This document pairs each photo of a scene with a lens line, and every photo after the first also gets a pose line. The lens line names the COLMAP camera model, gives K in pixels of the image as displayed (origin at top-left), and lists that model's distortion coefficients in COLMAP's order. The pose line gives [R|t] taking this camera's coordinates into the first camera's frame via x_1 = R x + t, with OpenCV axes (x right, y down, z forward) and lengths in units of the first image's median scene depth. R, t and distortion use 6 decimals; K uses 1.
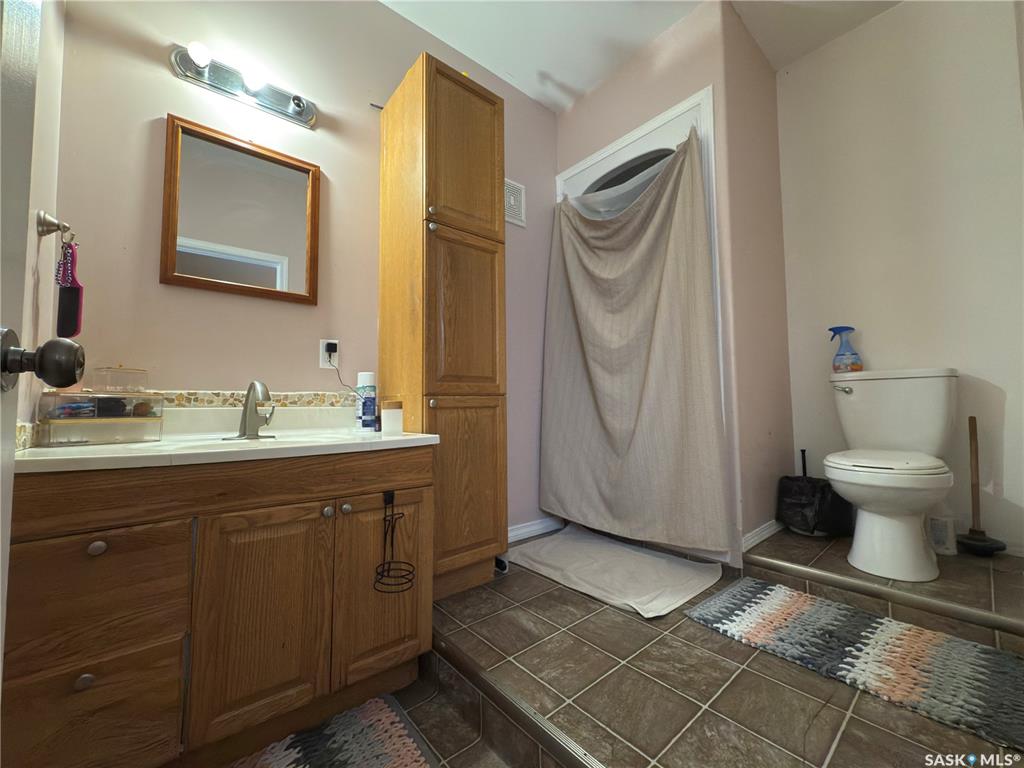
lens RADIAL K [[403.8, 0, 513.6], [0, 403.8, 383.8], [0, 0, 1]] dist [-0.000425, -0.000090]
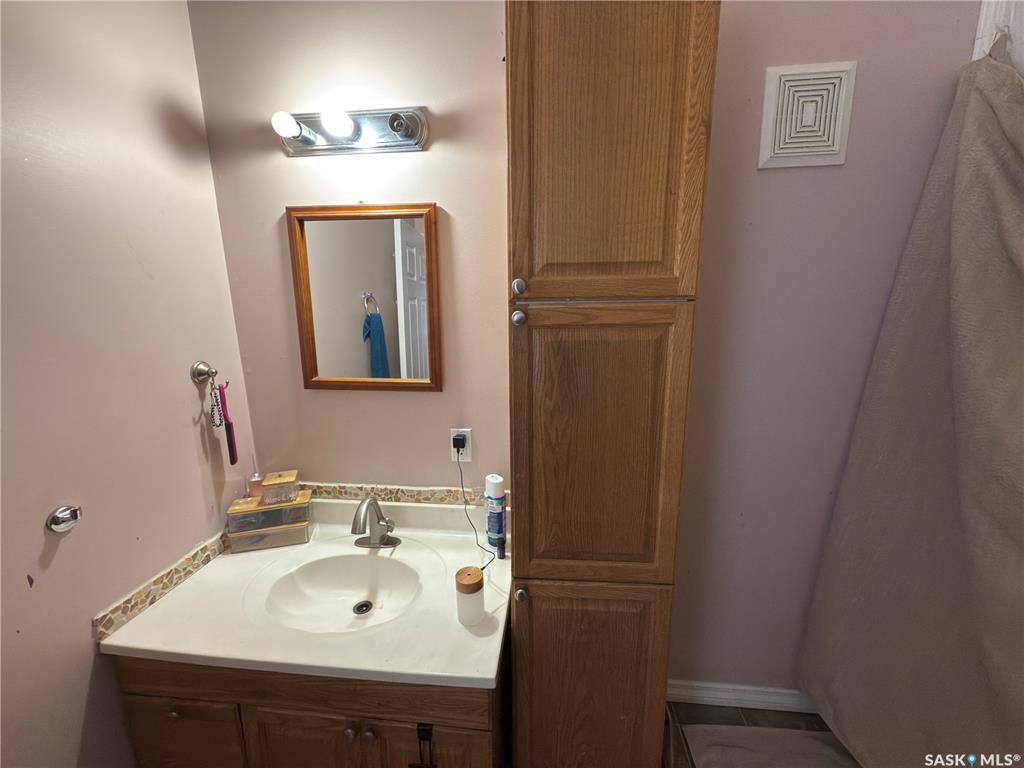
lens RADIAL K [[403.8, 0, 514.0], [0, 403.8, 386.7], [0, 0, 1]] dist [-0.000425, -0.000090]
pose [[0.705102, 0.145681, -0.693980, 0.186997], [0.035884, 0.970084, 0.240101, -0.409190], [0.708197, -0.194199, 0.678781, 0.571367]]
